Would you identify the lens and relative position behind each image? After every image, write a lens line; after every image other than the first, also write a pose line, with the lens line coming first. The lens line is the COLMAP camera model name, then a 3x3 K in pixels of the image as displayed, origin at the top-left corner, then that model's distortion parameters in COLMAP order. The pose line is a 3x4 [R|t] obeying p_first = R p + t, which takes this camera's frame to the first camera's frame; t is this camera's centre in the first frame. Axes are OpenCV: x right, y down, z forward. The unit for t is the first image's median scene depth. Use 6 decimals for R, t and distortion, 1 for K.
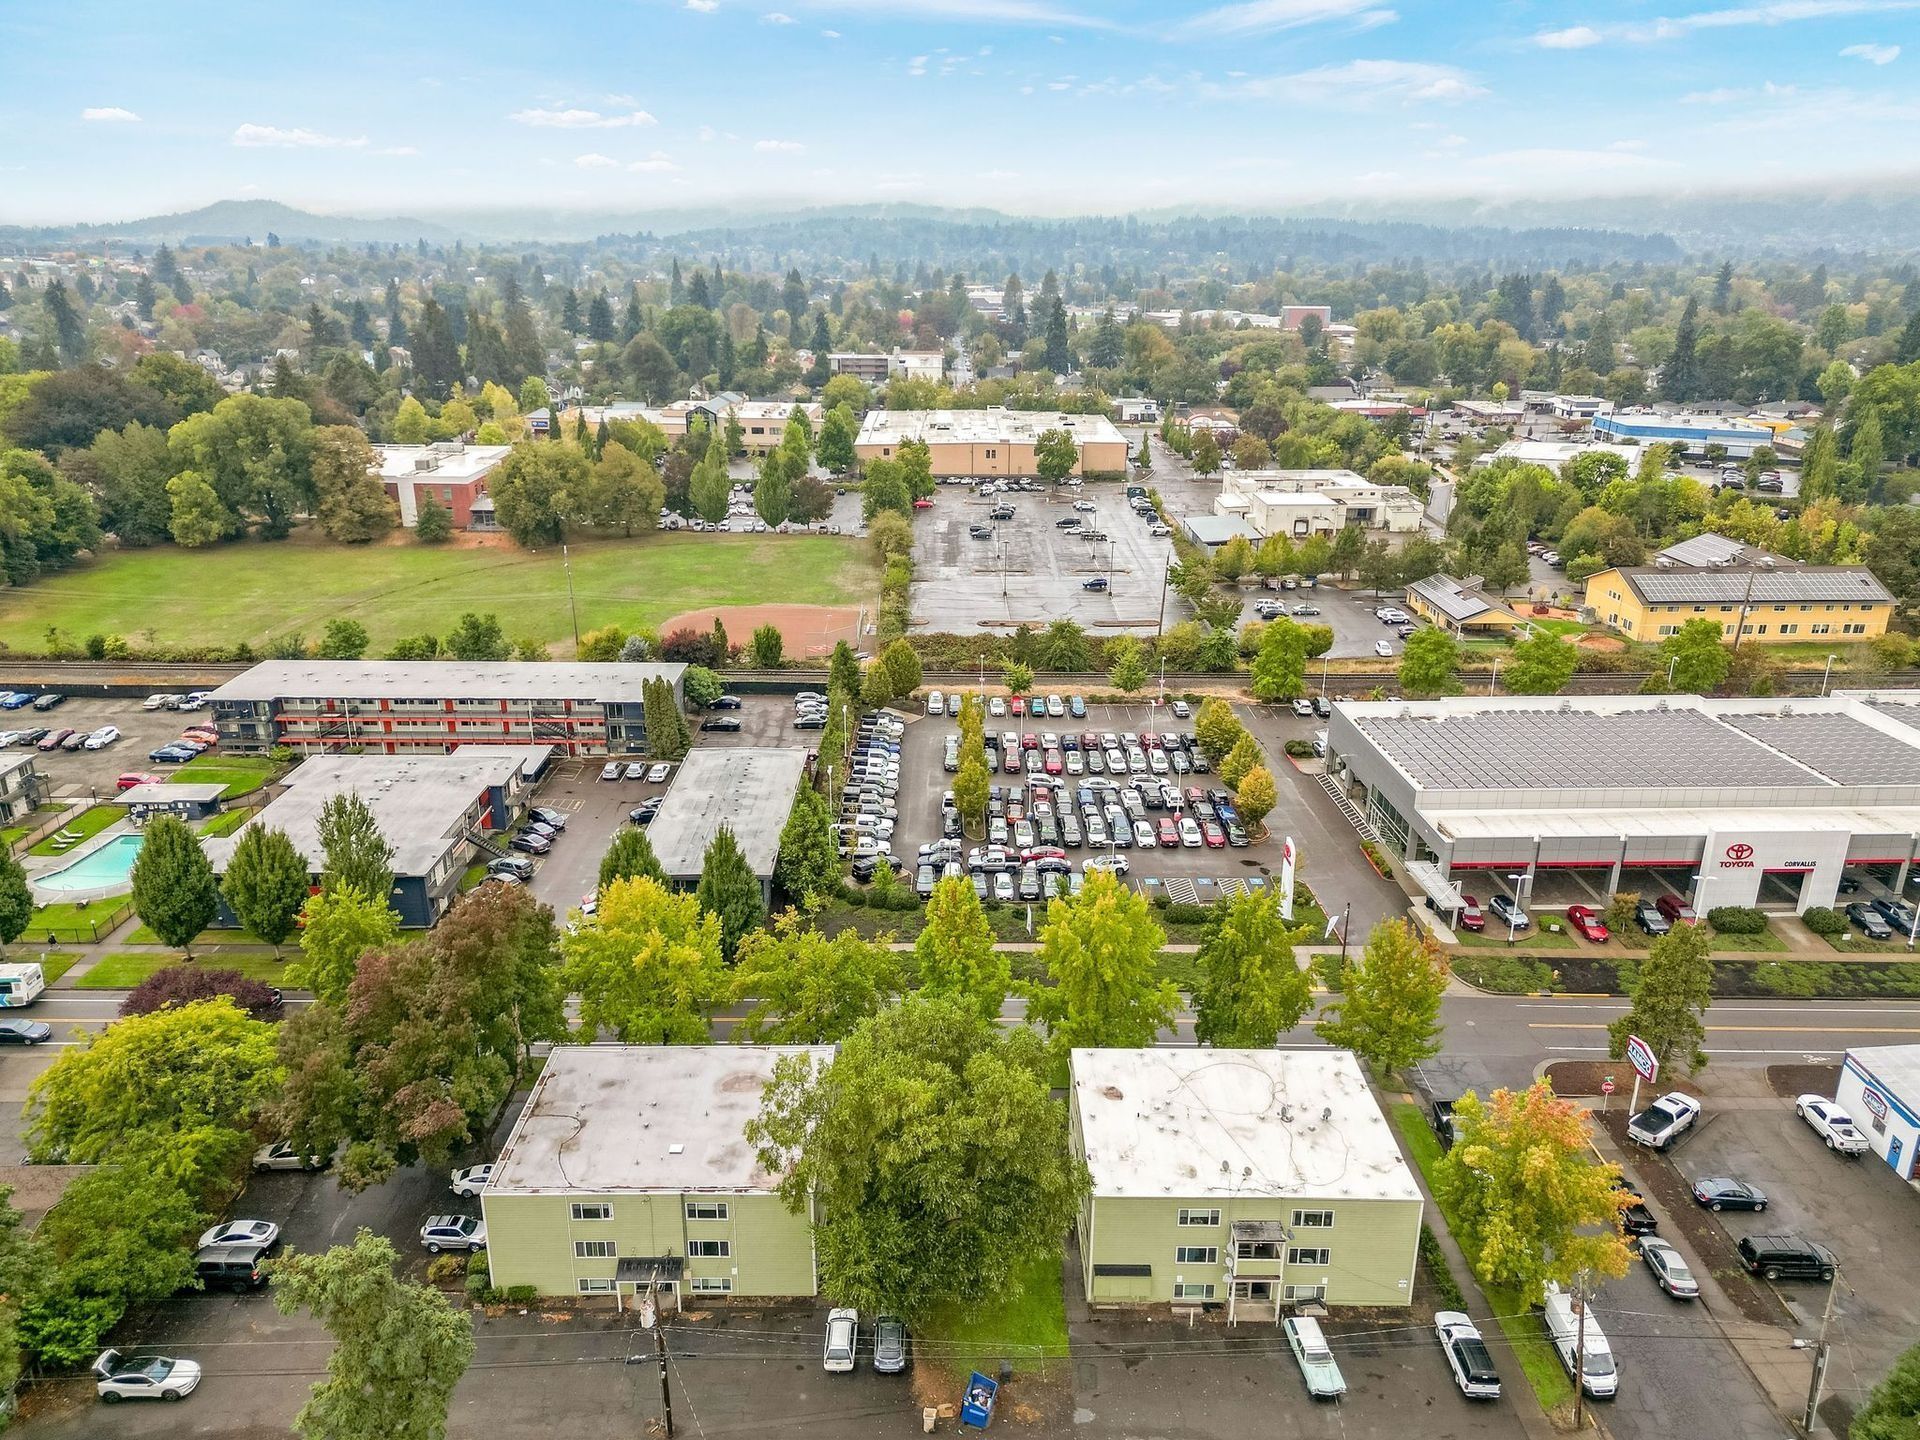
lens RADIAL K [[1342.5, 0, 960.0], [0, 1342.5, 720.0], [0, 0, 1]] dist [0.091366, -0.089749]
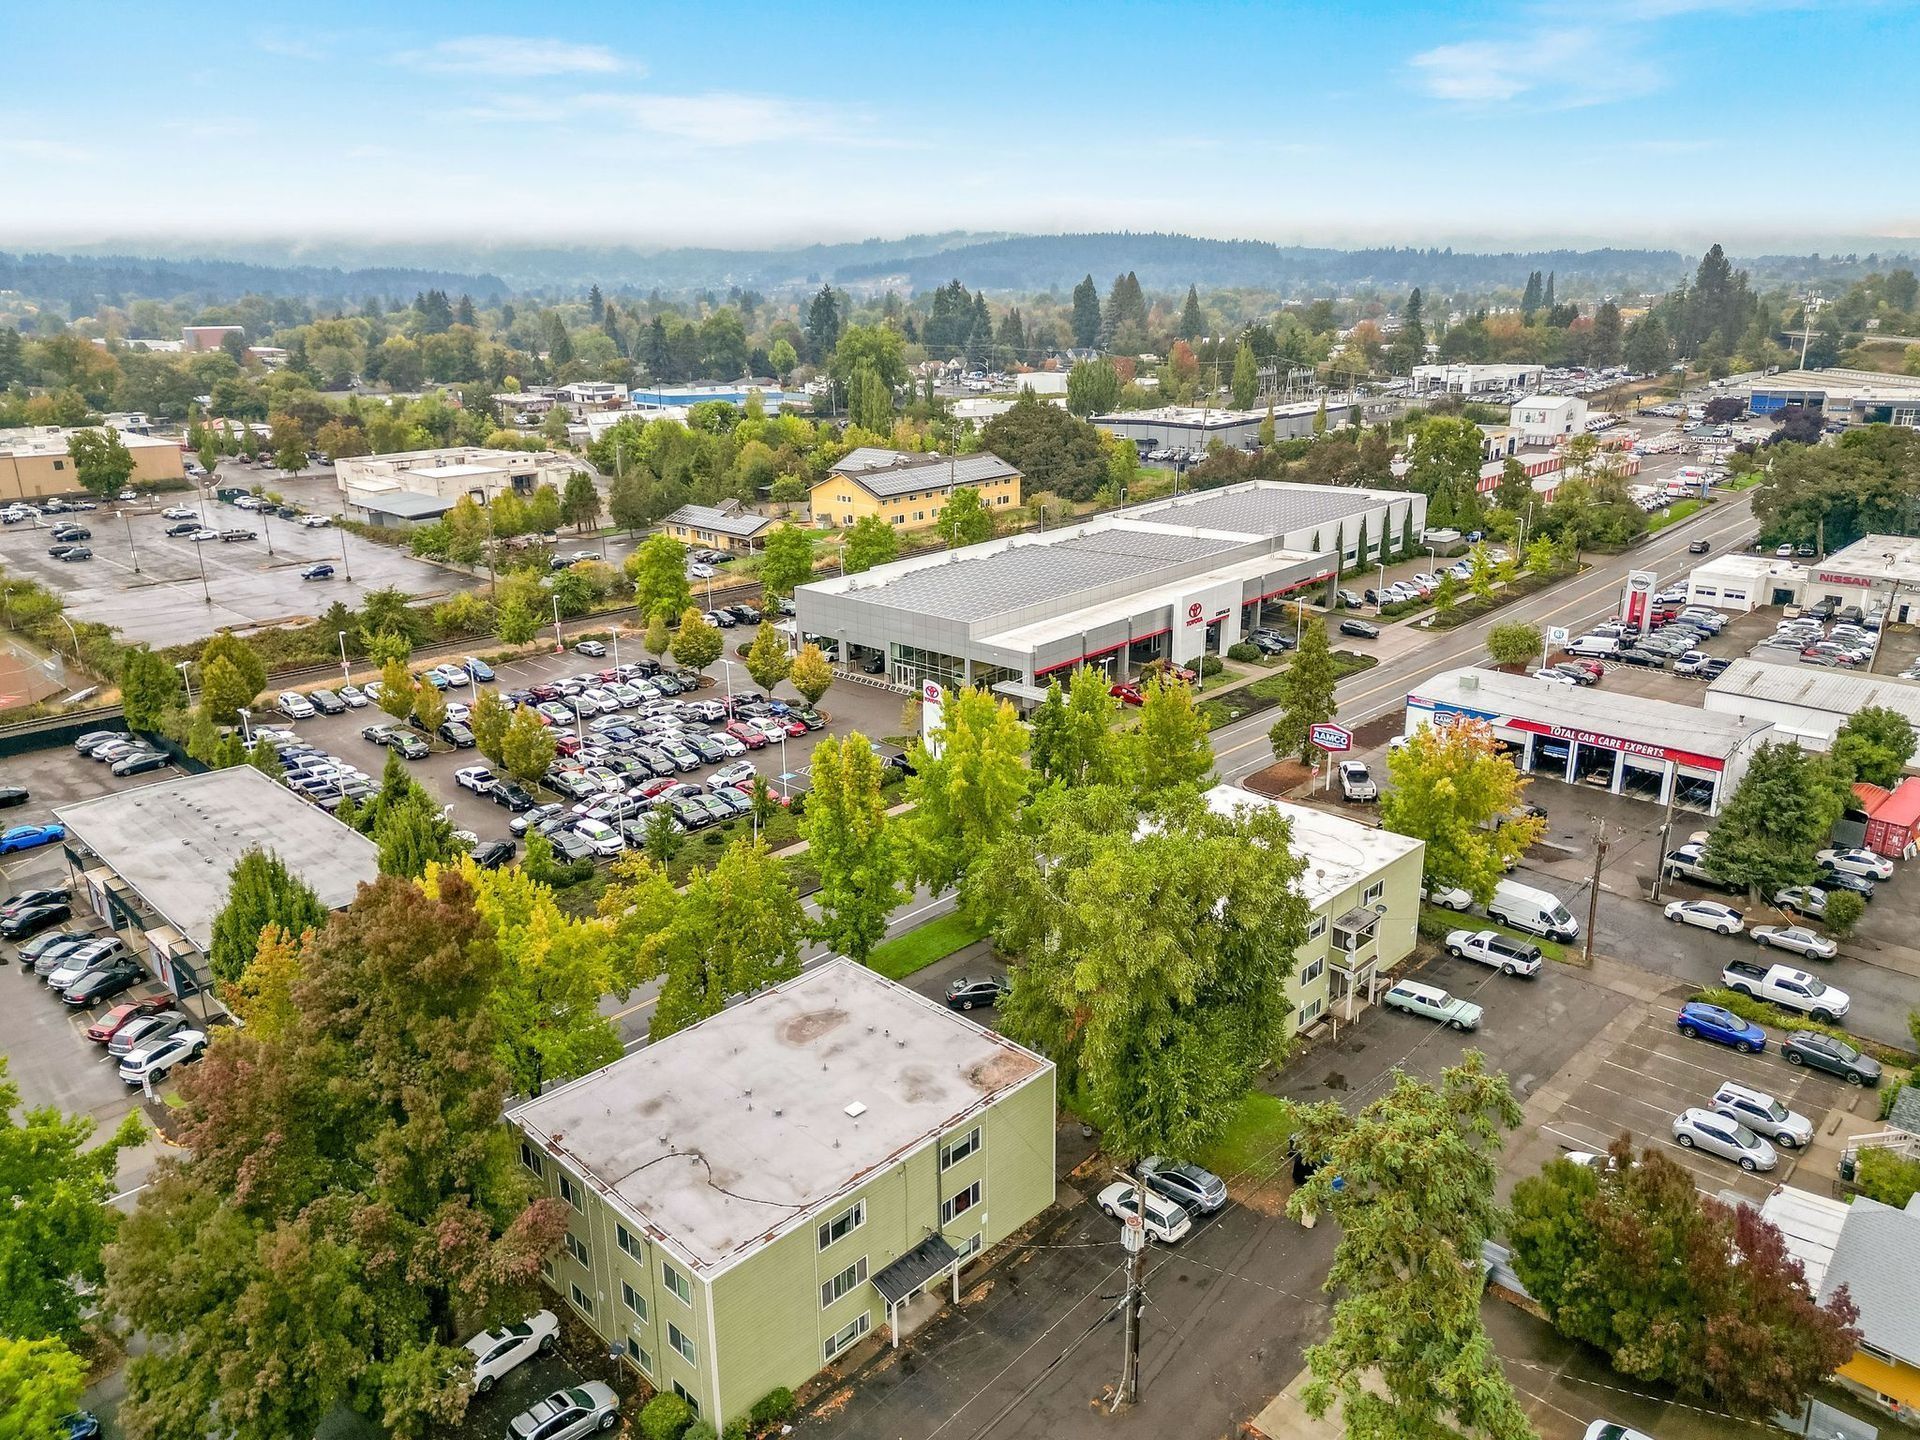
lens RADIAL K [[1342.5, 0, 960.0], [0, 1342.5, 720.0], [0, 0, 1]] dist [0.091366, -0.089749]
pose [[0.698561, -0.231923, 0.676922, -0.401400], [0.255993, 0.964406, 0.066243, 0.057313], [-0.668191, 0.127012, 0.733068, 0.278508]]
